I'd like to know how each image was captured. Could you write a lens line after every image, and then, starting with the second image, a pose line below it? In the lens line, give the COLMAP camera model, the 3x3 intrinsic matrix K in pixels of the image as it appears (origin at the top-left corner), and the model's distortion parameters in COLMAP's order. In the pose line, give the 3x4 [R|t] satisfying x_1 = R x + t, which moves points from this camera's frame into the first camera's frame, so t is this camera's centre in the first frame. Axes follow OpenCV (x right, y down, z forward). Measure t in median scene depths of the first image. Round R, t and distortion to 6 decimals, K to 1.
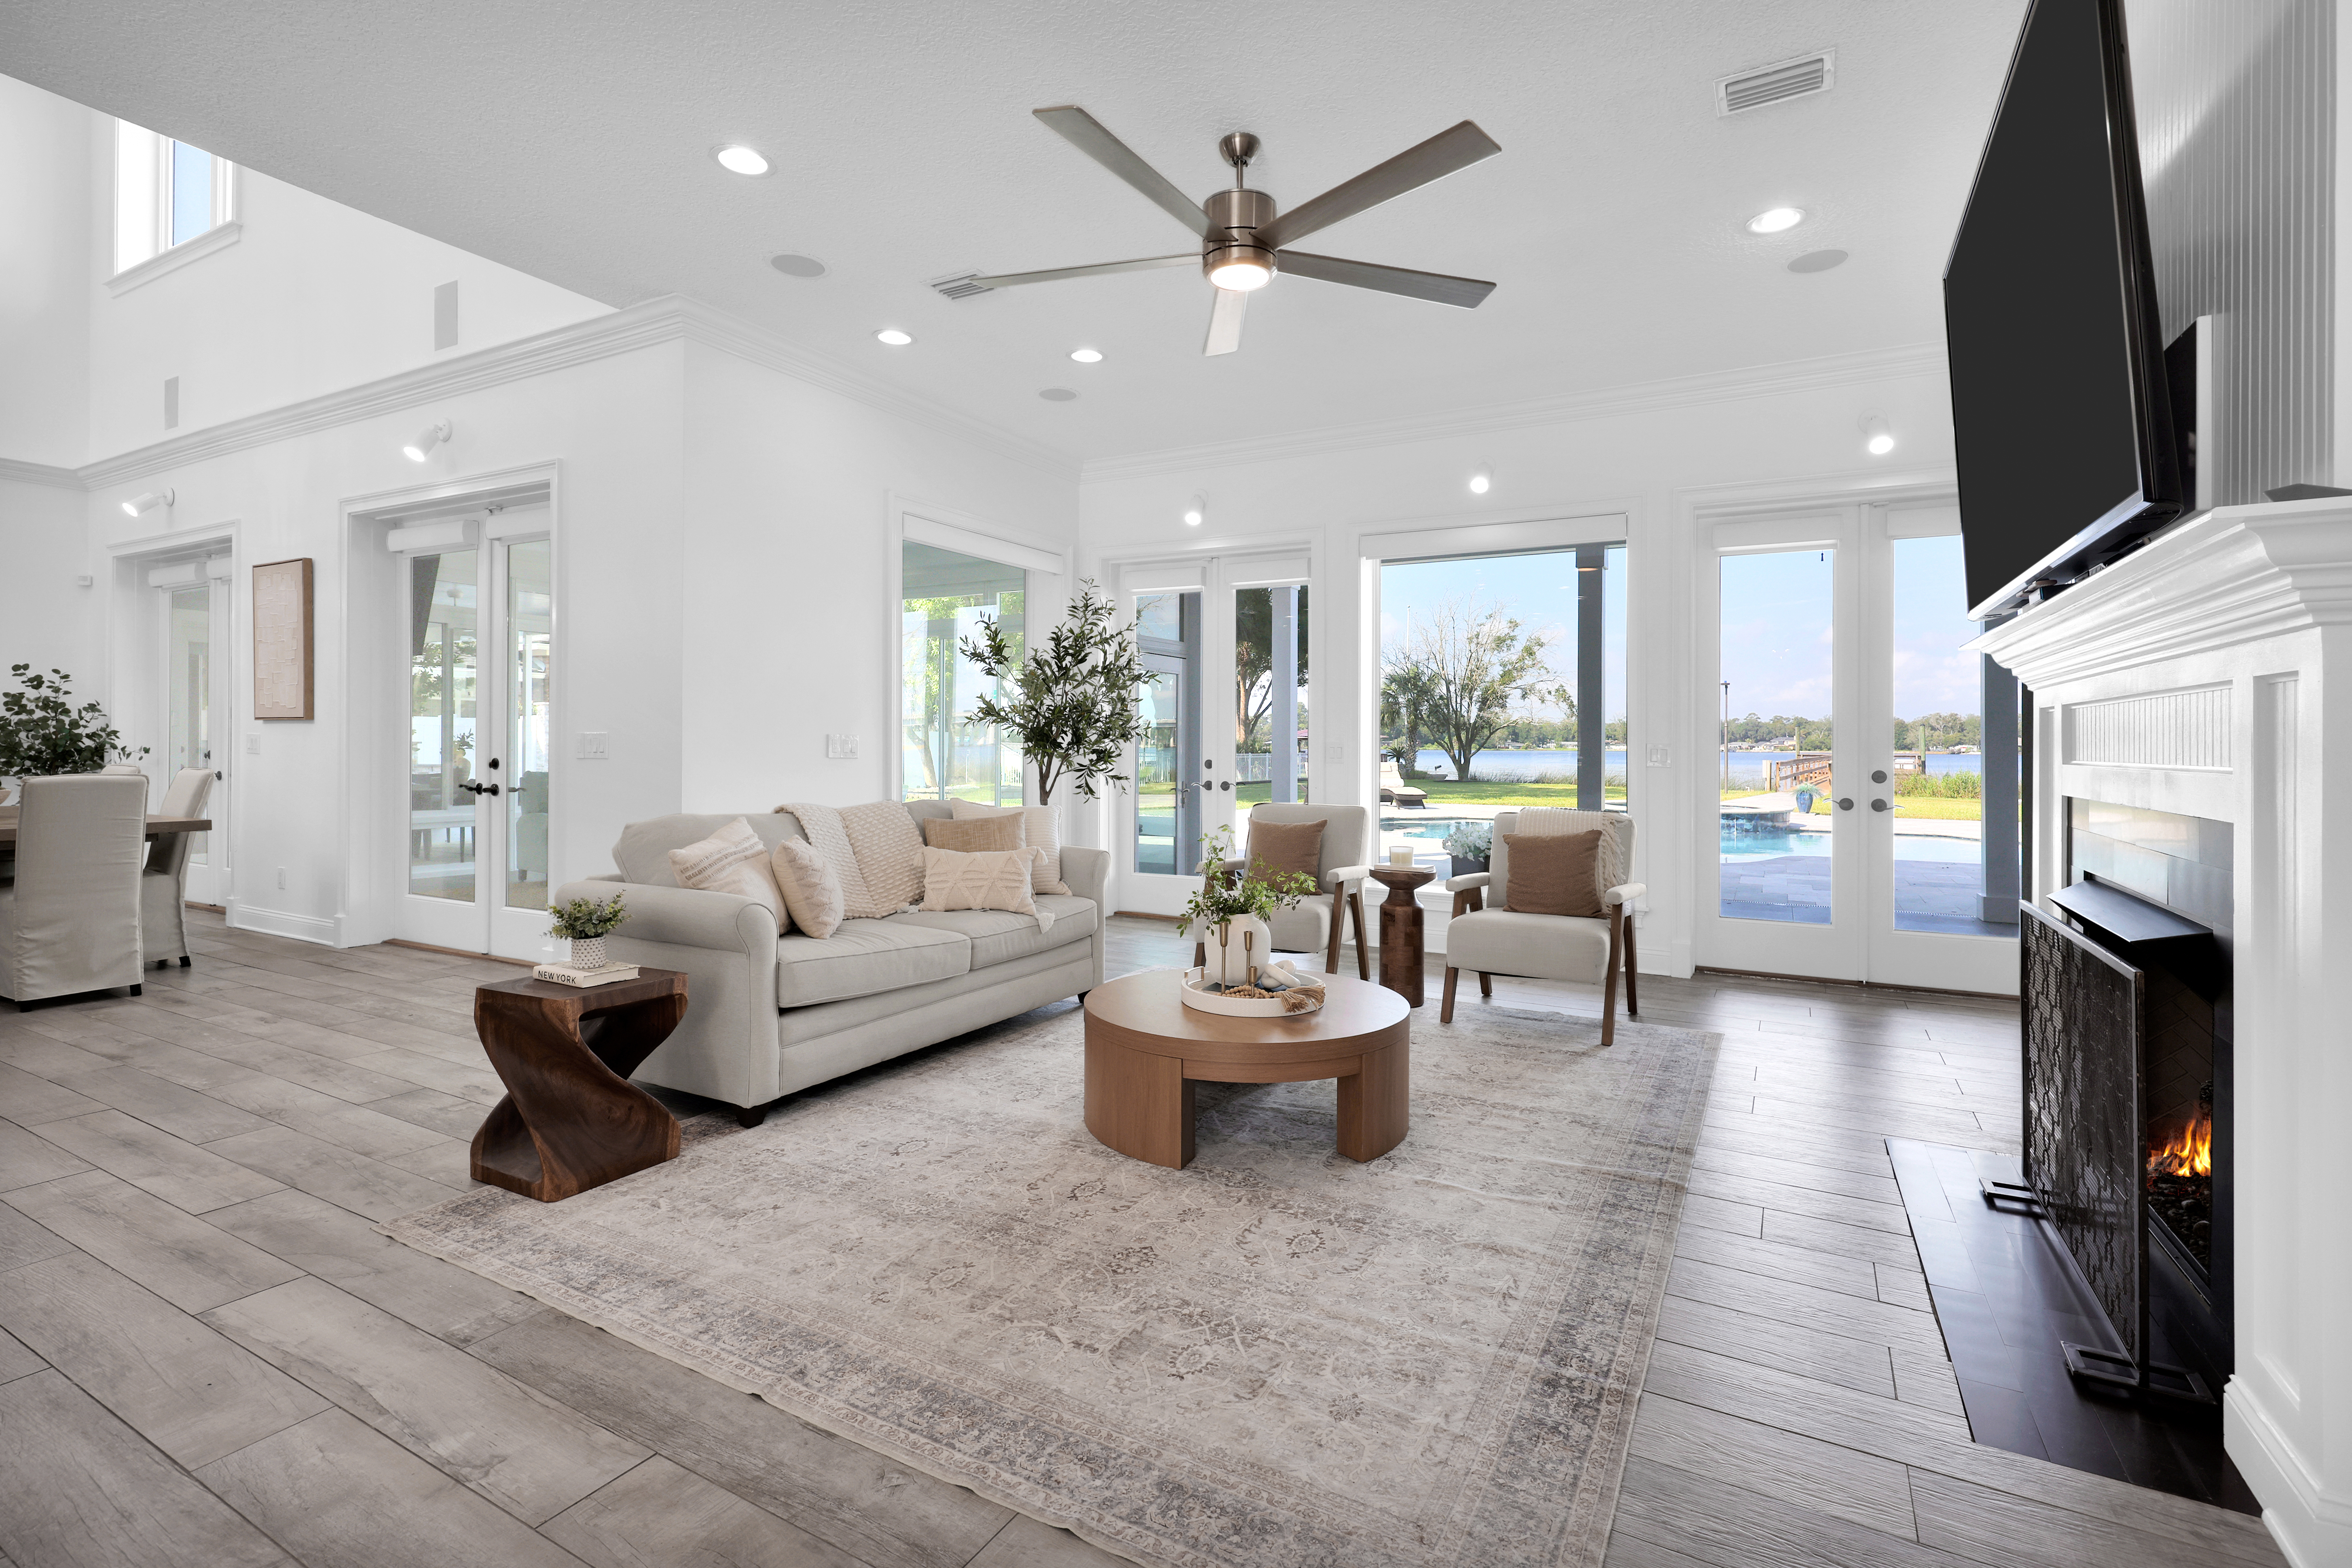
lens RADIAL K [[1079.3, 0, 1182.7], [0, 1079.3, 746.5], [0, 0, 1]] dist [0.001734, -0.000141]
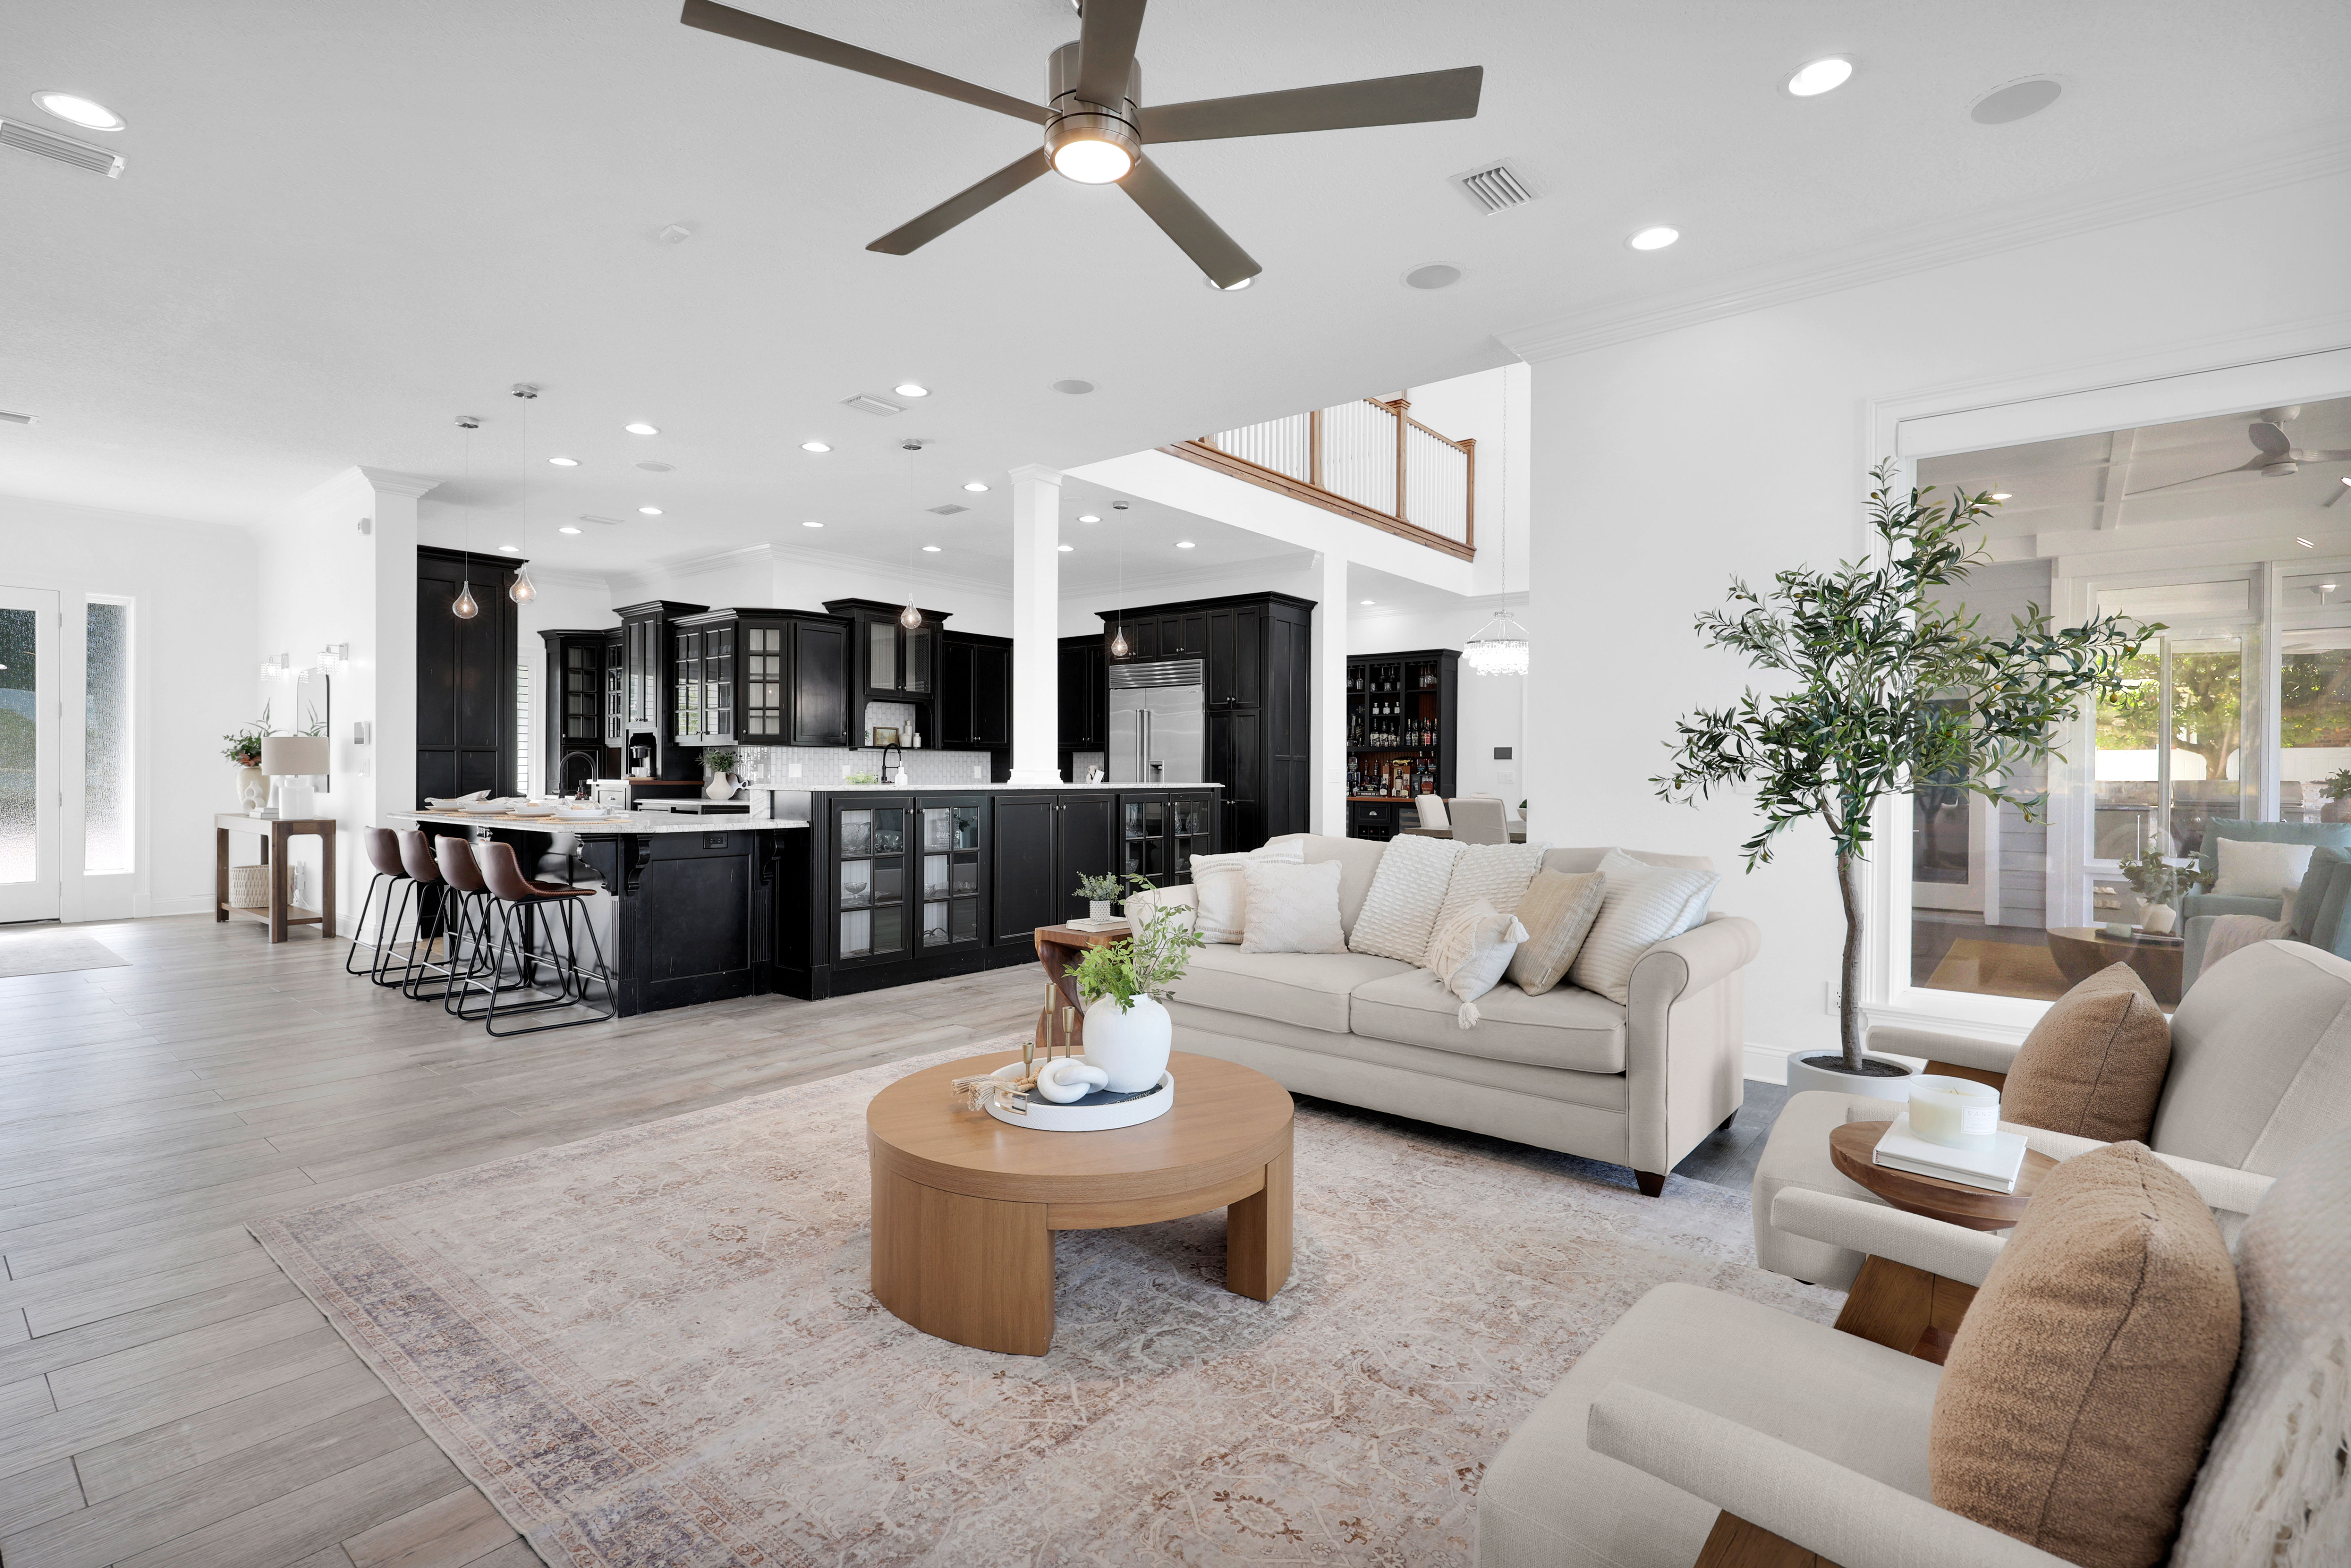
lens RADIAL K [[1124.0, 0, 1188.7], [0, 1124.0, 773.2], [0, 0, 1]] dist [0.006198, 0.000041]
pose [[-0.184672, -0.010512, -0.982744, 1.183964], [-0.008555, 0.999922, -0.009088, 0.016420], [0.982763, 0.006729, -0.184747, 1.738074]]
